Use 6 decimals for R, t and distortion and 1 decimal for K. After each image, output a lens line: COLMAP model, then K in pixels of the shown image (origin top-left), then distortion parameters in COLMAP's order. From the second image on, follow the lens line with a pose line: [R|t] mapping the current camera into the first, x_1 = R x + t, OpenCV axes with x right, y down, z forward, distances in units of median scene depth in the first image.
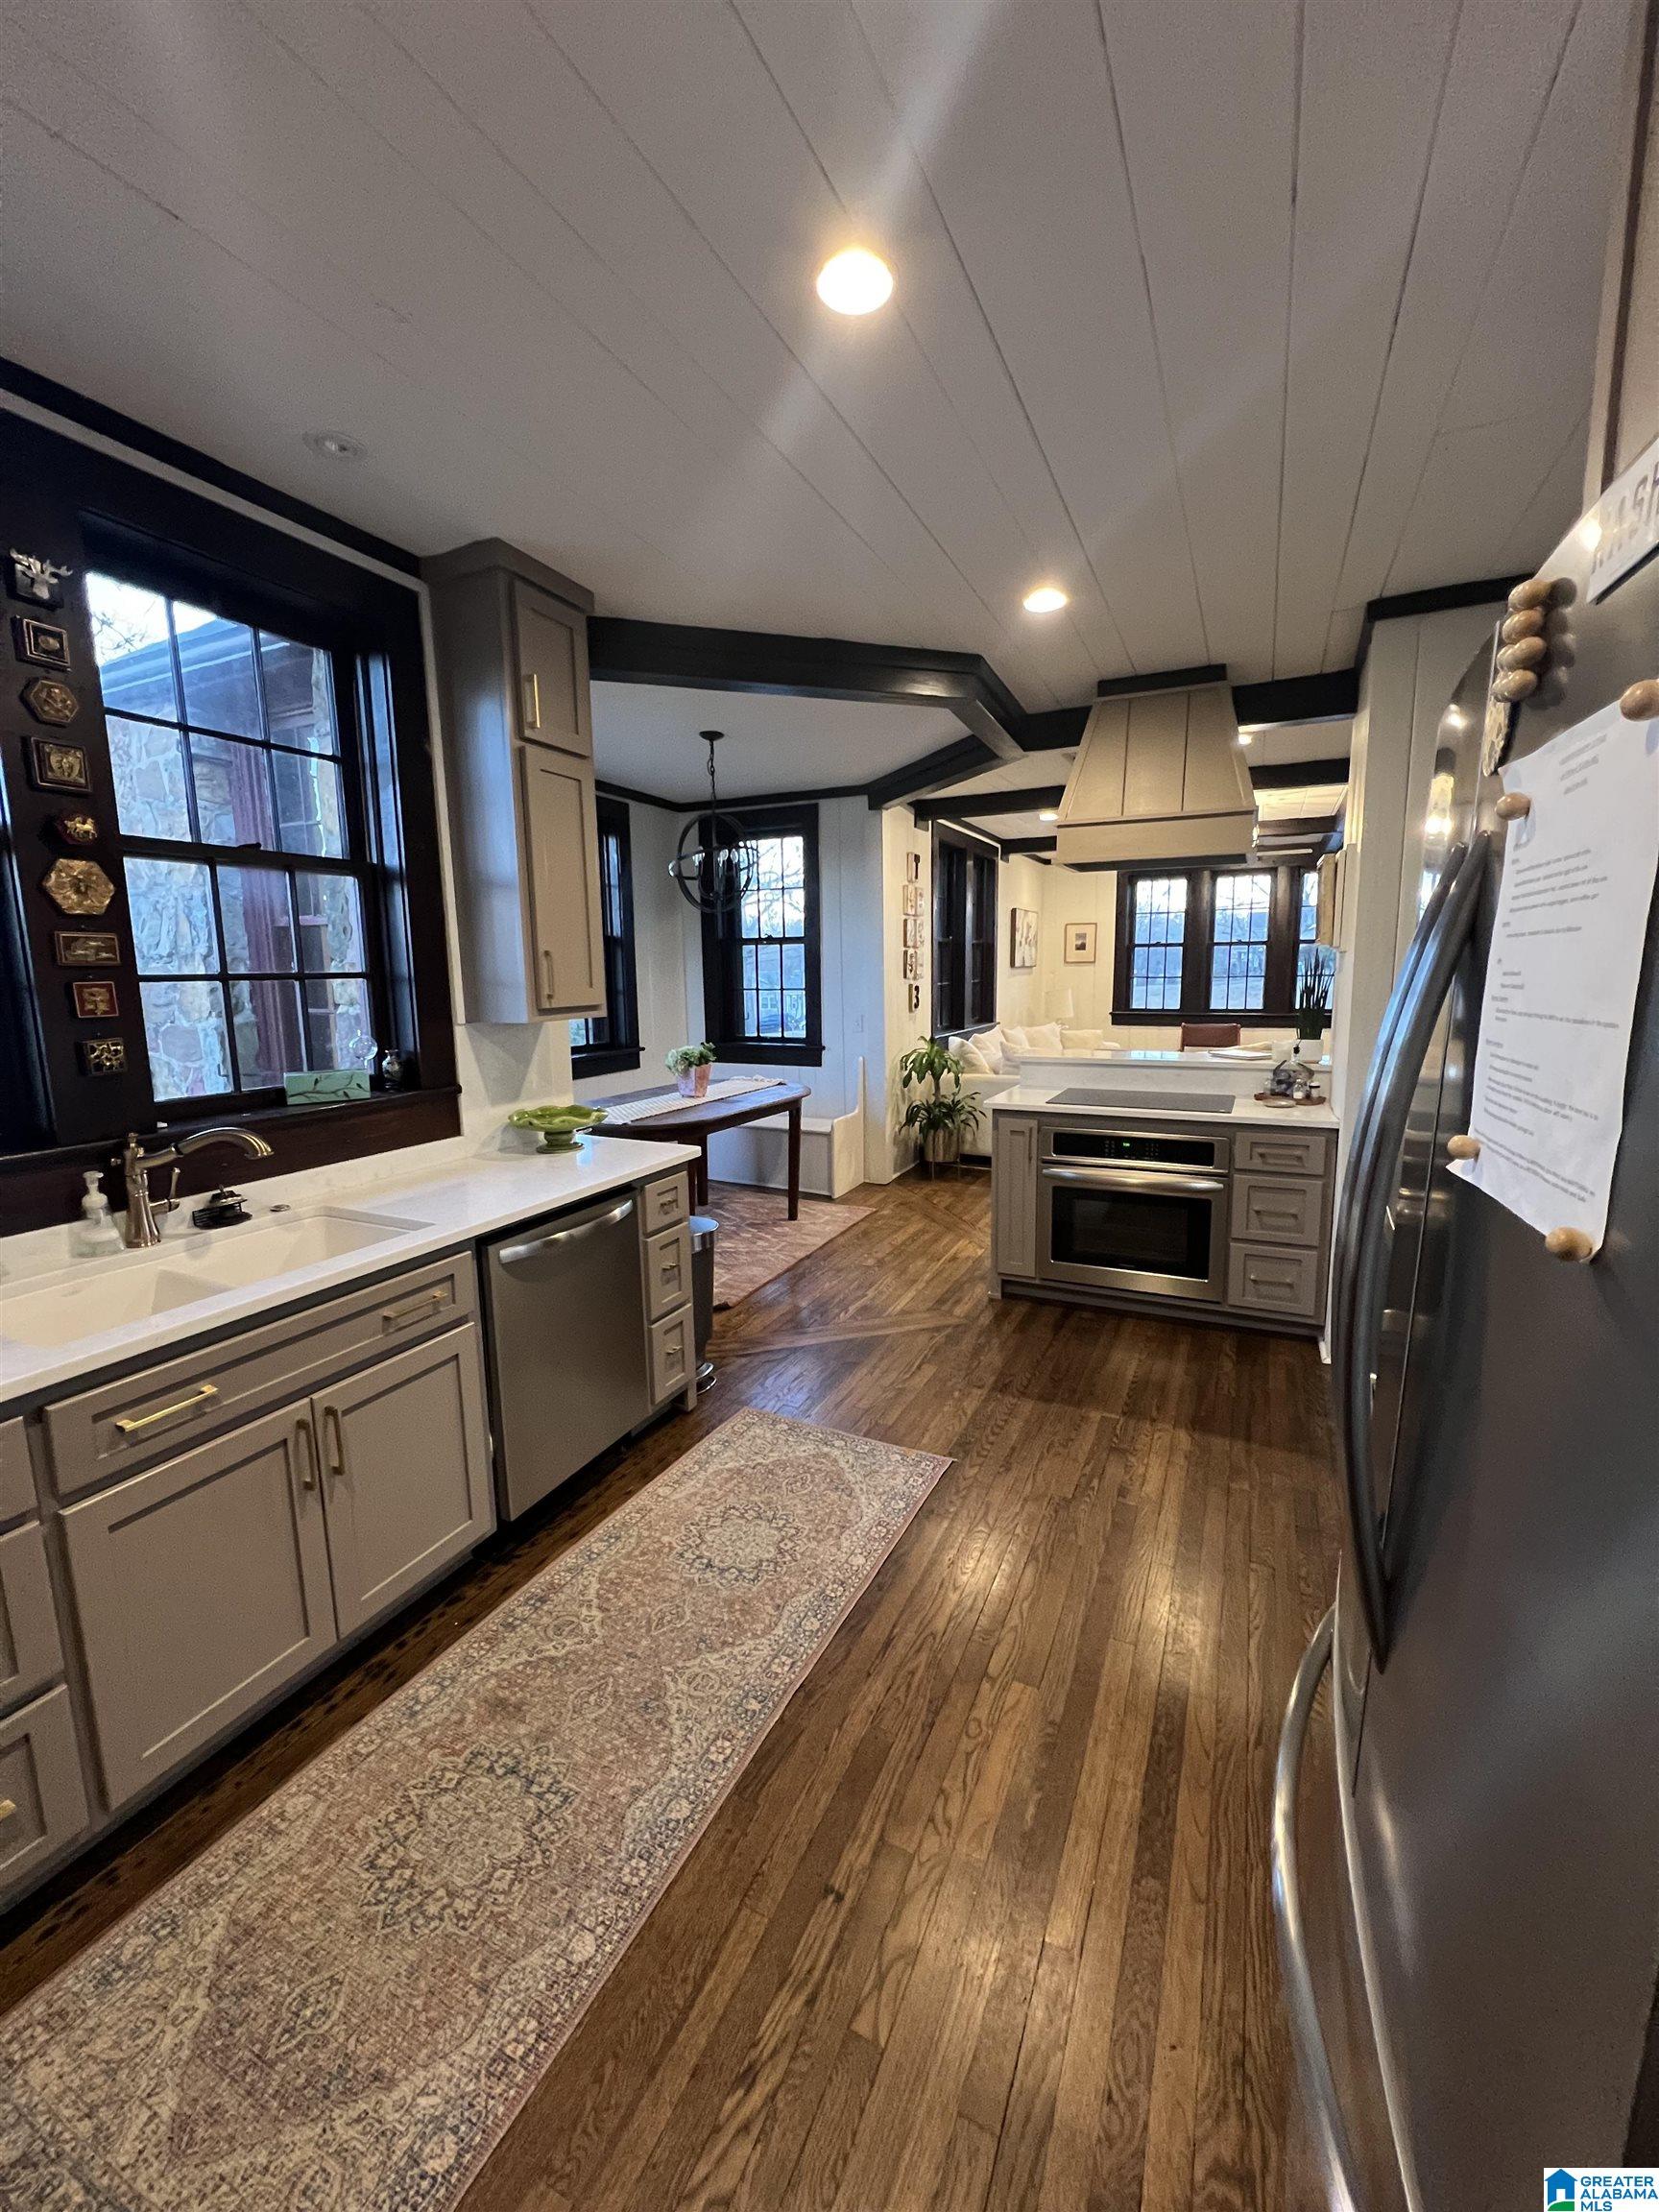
lens RADIAL K [[882.0, 0, 818.3], [0, 882.0, 1109.4], [0, 0, 1]] dist [-0.002393, 0.000856]
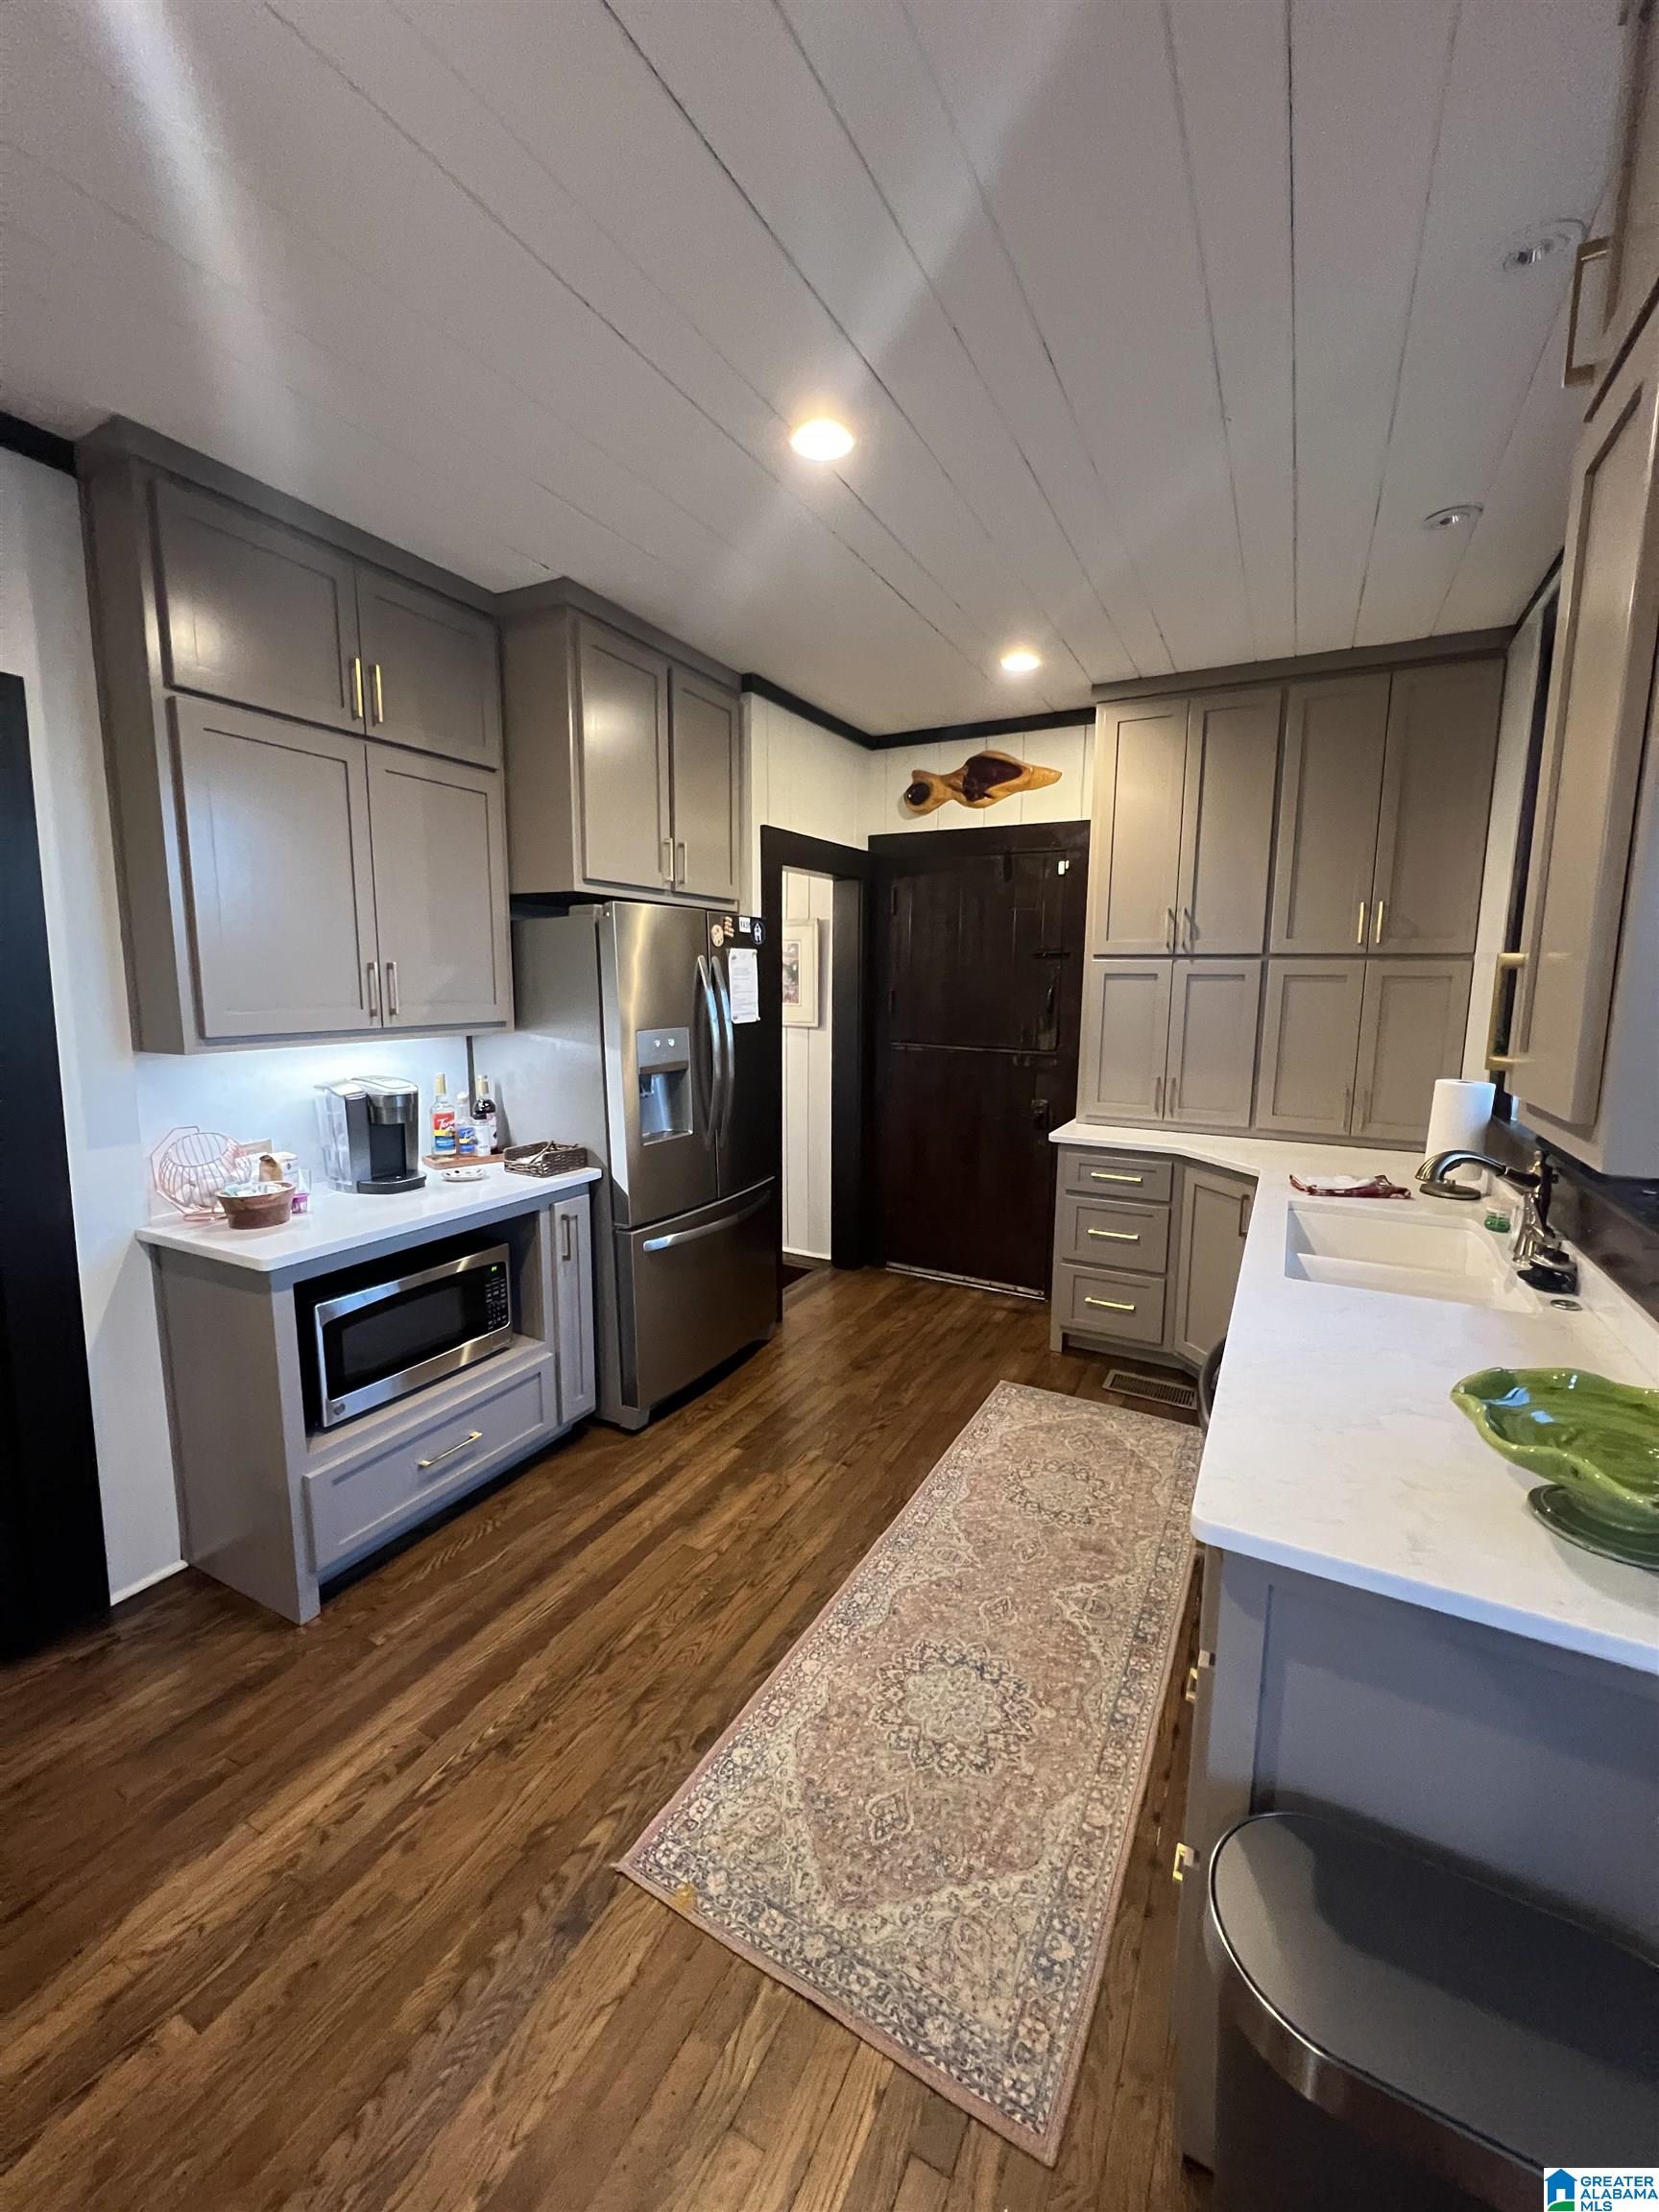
lens RADIAL K [[882.0, 0, 821.9], [0, 882.0, 1101.2], [0, 0, 1]] dist [-0.002393, 0.000856]
pose [[-0.999462, 0.000349, 0.032805, 0.002484], [0.009969, 0.955897, 0.293533, -0.155934], [-0.031256, 0.293702, -0.955386, 0.930198]]
